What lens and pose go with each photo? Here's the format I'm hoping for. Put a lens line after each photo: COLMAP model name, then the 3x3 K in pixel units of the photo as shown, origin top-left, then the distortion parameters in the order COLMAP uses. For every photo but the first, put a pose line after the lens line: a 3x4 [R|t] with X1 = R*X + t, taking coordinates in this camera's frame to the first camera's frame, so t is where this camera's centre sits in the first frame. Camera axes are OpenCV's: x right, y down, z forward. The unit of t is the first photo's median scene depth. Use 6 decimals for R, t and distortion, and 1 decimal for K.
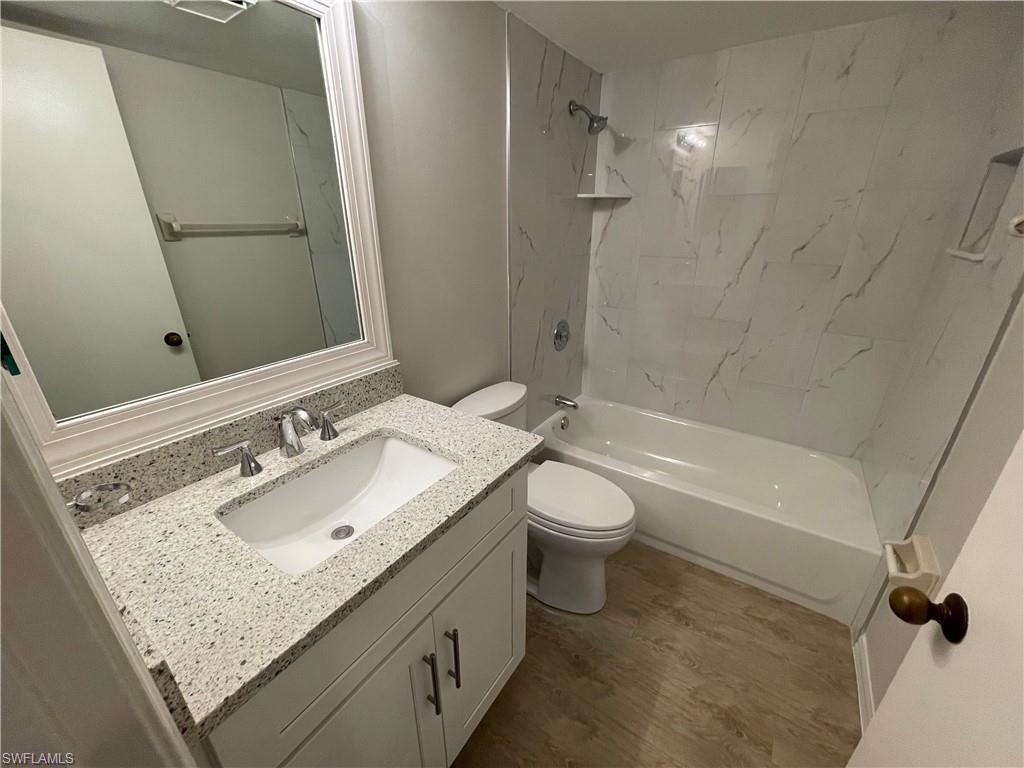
lens RADIAL K [[414.0, 0, 514.9], [0, 414.0, 387.9], [0, 0, 1]] dist [-0.005396, 0.000836]
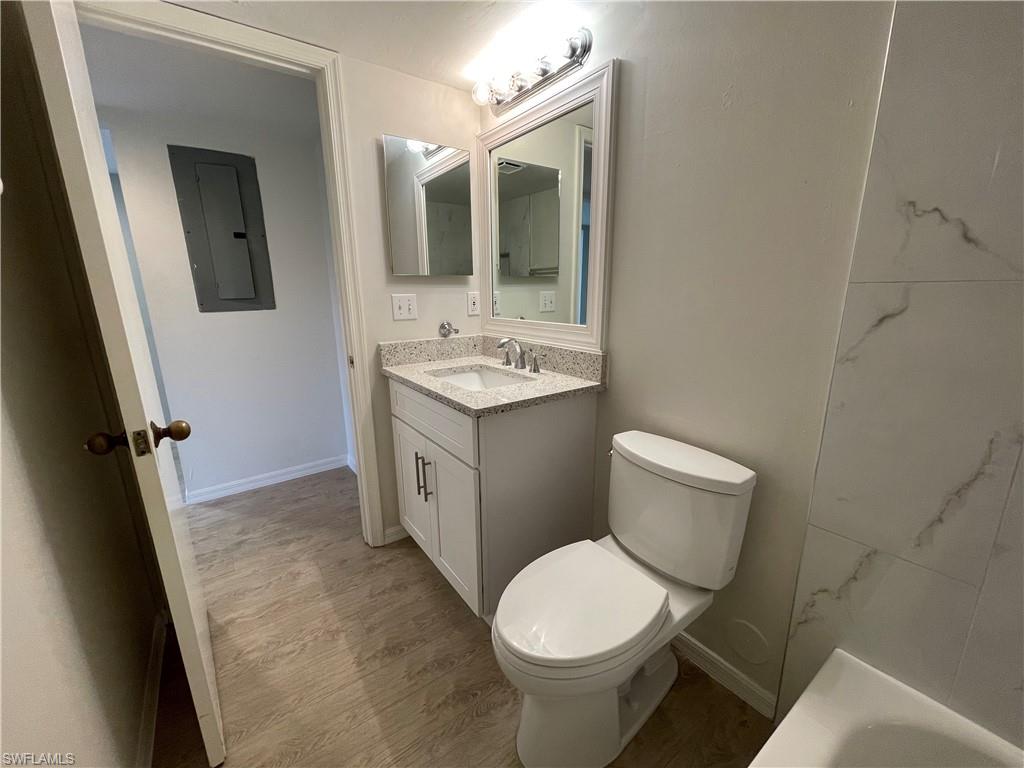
lens RADIAL K [[414.0, 0, 516.6], [0, 414.0, 384.1], [0, 0, 1]] dist [-0.005396, 0.000836]
pose [[-0.350515, 0.211716, -0.912313, 0.881662], [-0.340451, 0.878670, 0.334711, -0.297676], [0.872486, 0.427919, -0.235908, 1.133455]]
